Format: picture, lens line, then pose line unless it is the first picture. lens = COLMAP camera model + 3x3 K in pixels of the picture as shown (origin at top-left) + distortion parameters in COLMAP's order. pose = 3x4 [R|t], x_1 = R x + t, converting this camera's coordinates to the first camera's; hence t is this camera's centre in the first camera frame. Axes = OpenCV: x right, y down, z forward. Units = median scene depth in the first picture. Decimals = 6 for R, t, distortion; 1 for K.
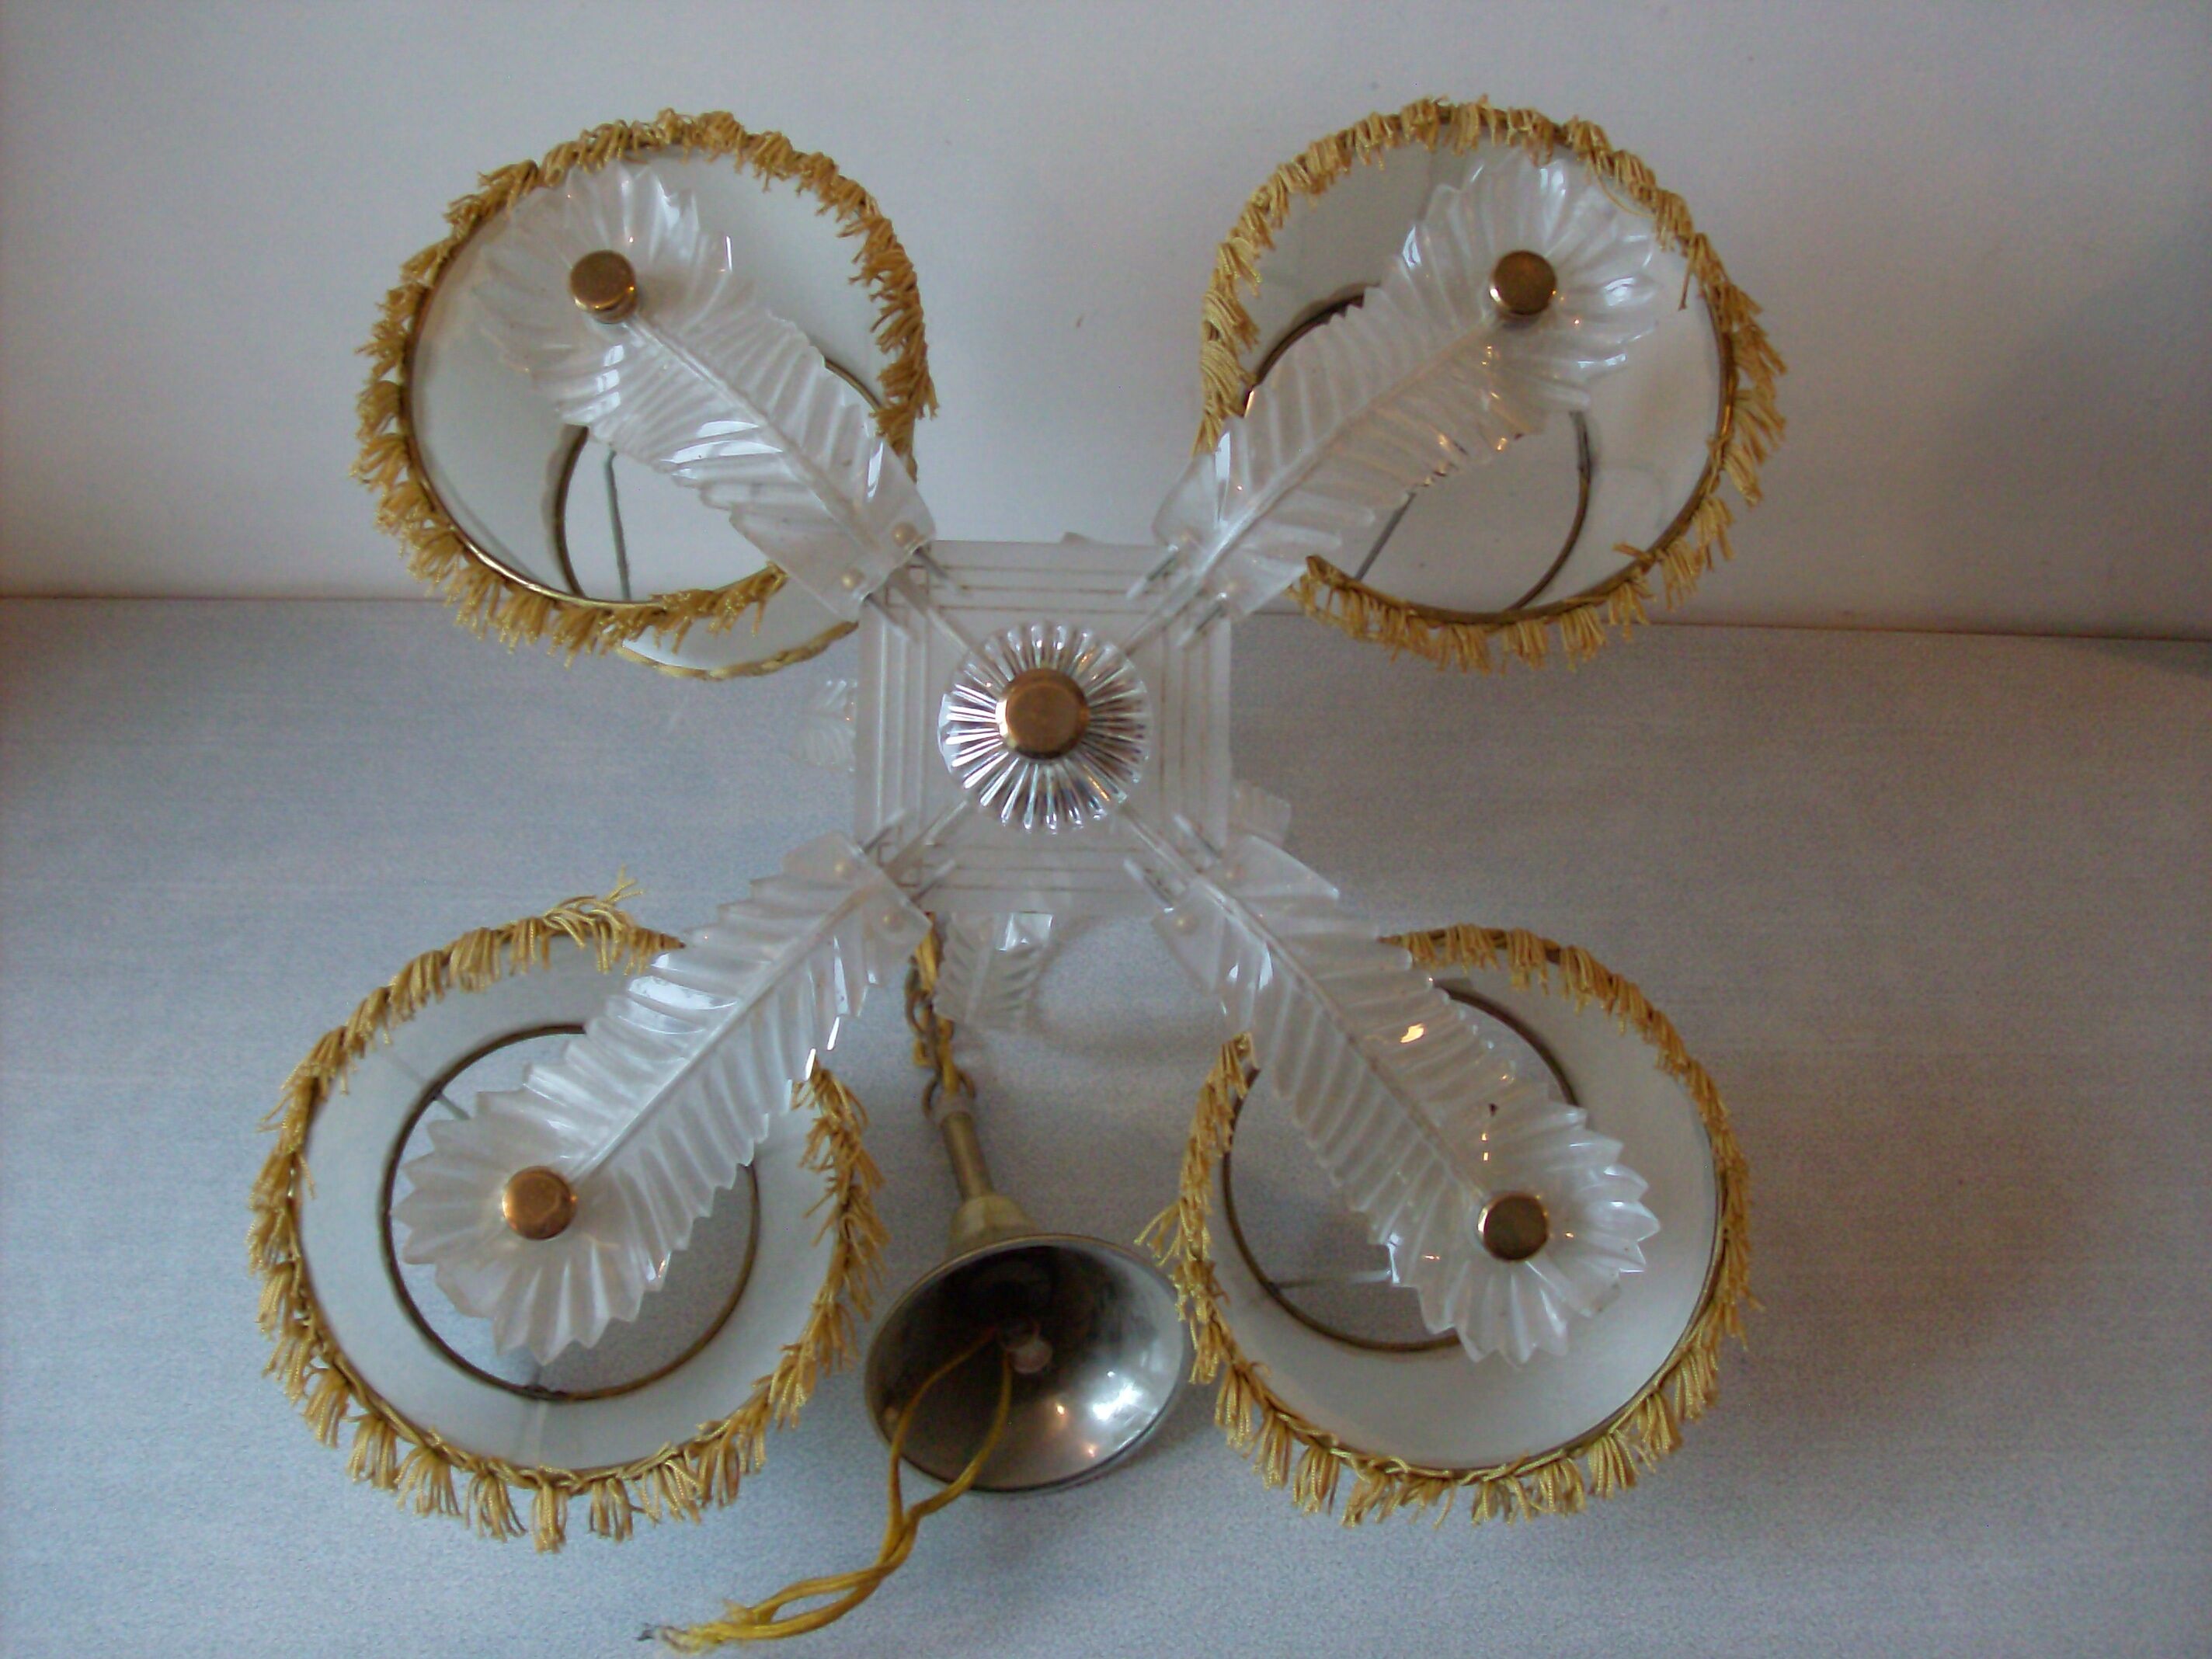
lens RADIAL K [[2307.1, 0, 1130.8], [0, 2307.1, 831.9], [0, 0, 1]] dist [-0.191633, 0.160398]
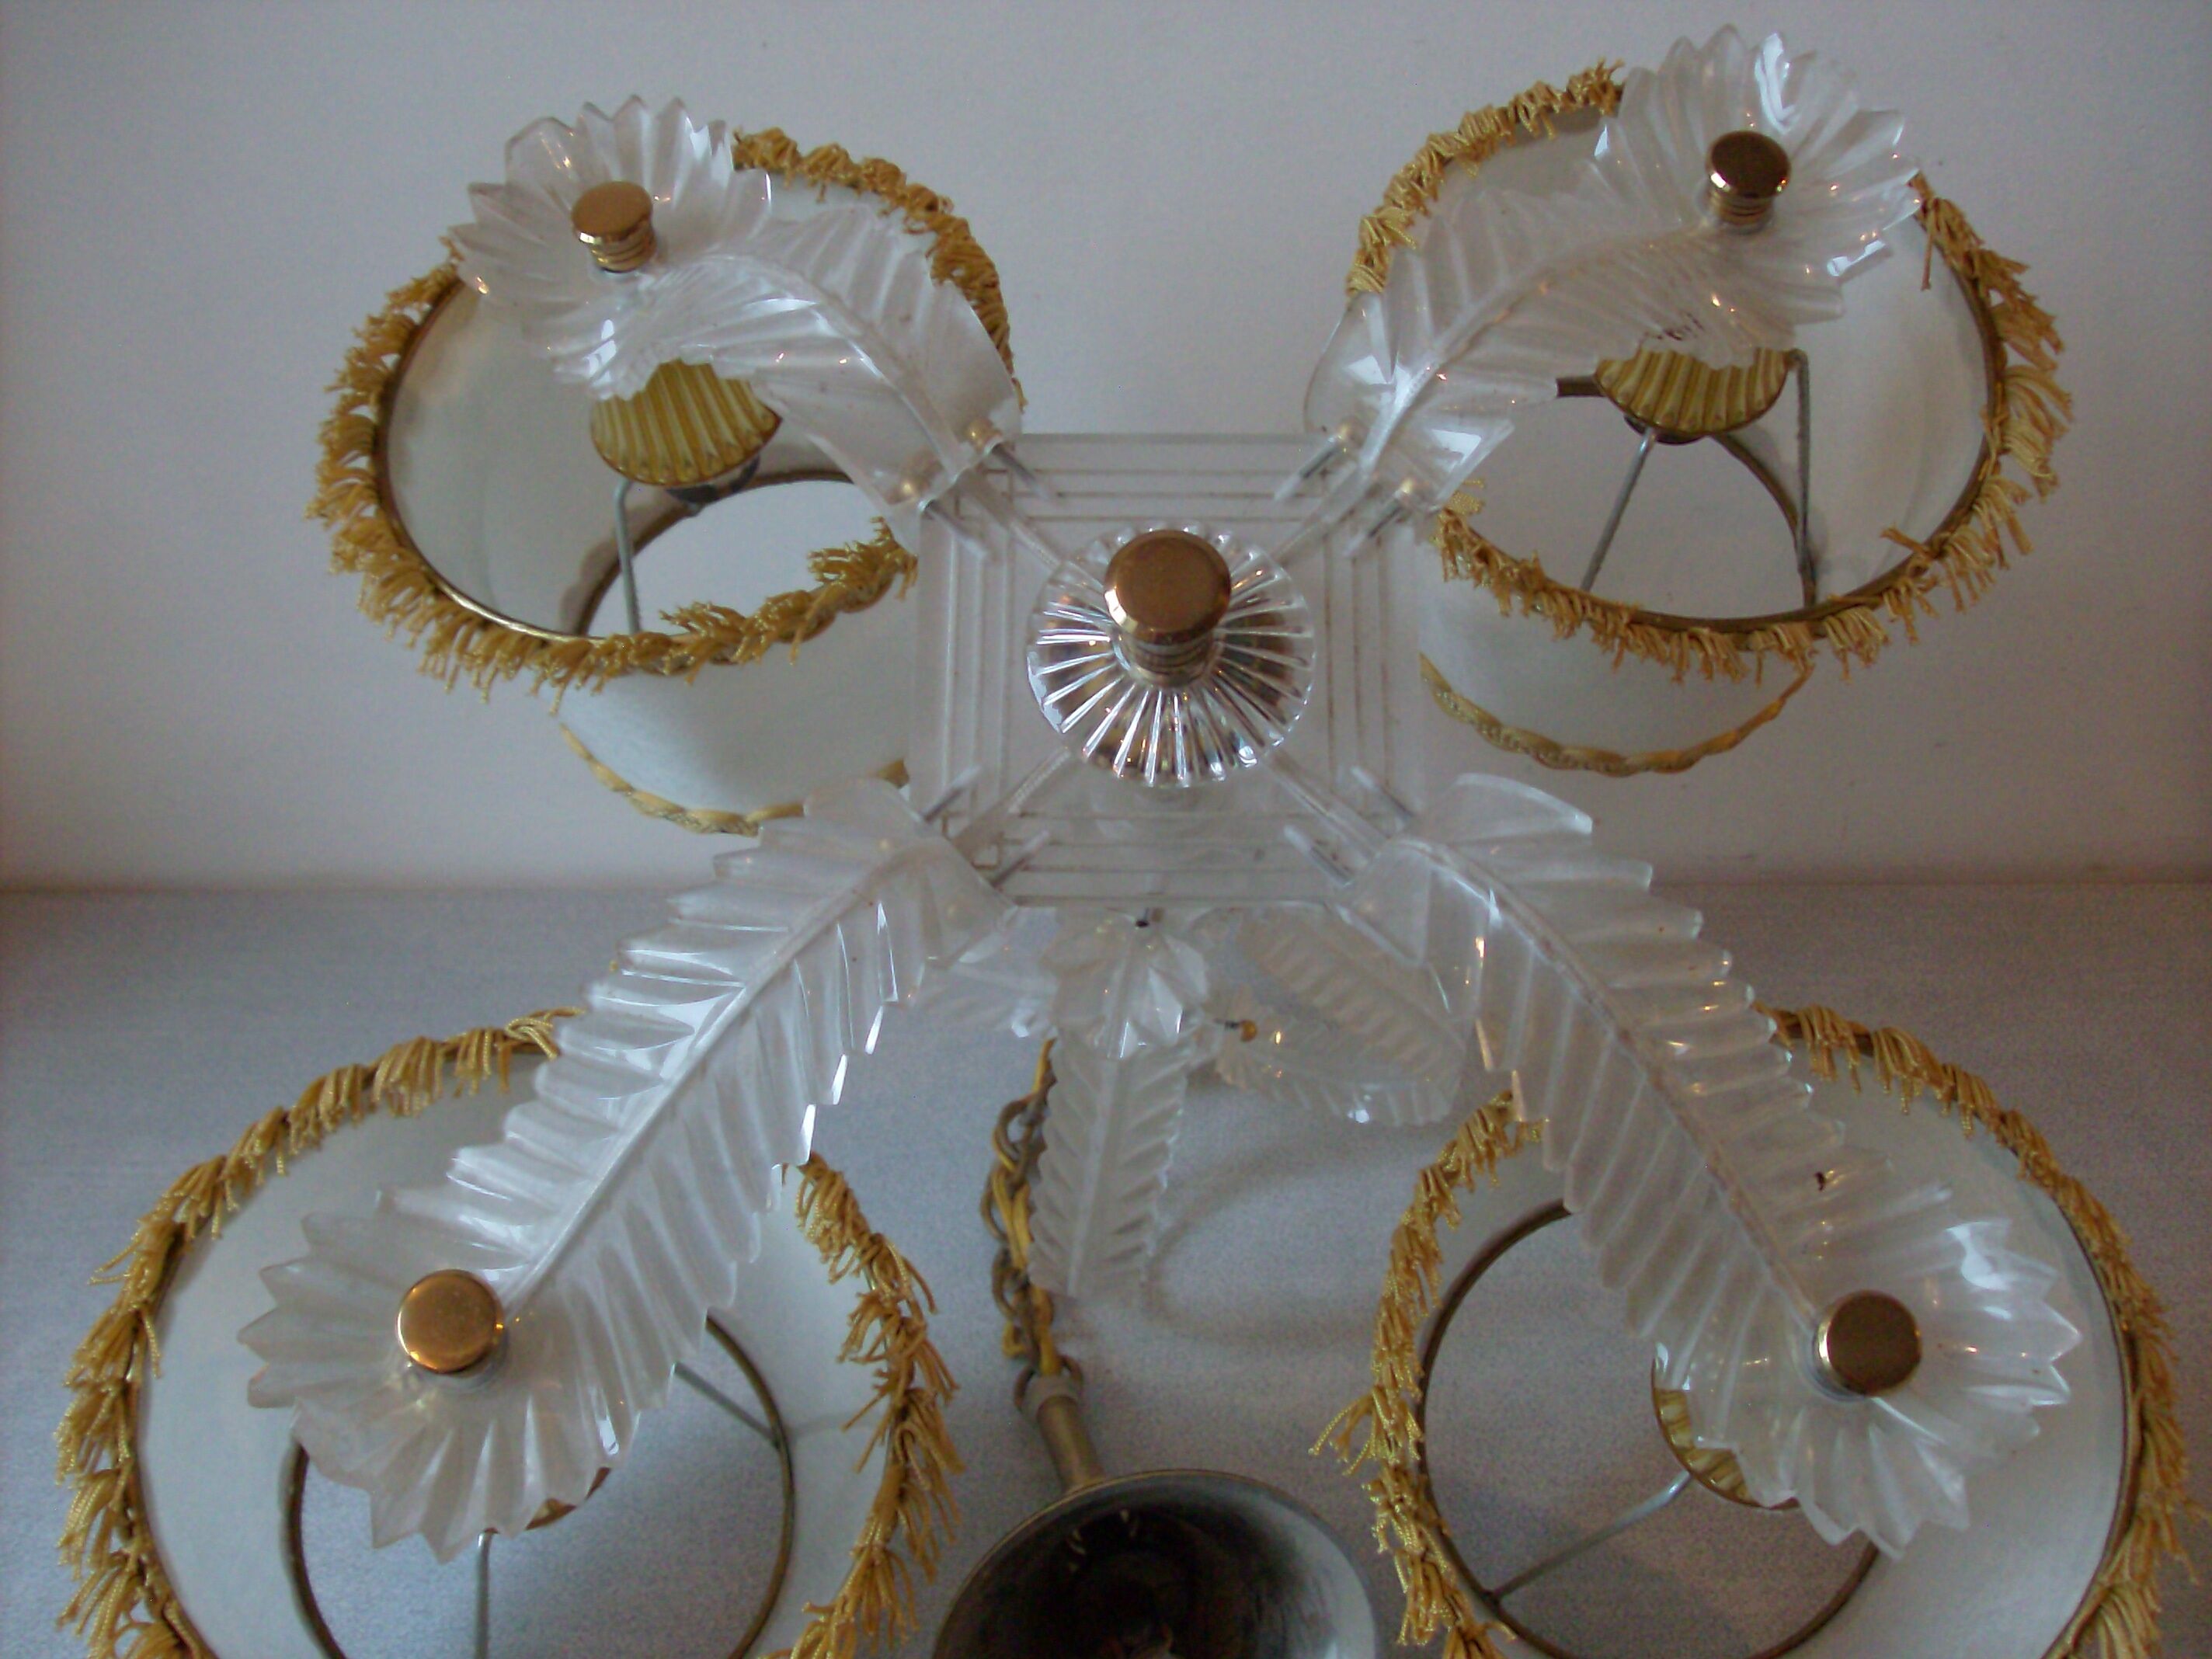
lens RADIAL K [[2307.1, 0, 1130.8], [0, 2307.1, 831.9], [0, 0, 1]] dist [-0.191633, 0.160398]
pose [[0.998764, -0.029677, -0.039883, -0.020544], [0.017352, 0.959918, -0.279742, 0.200200], [0.046586, 0.278704, 0.959247, 0.287456]]
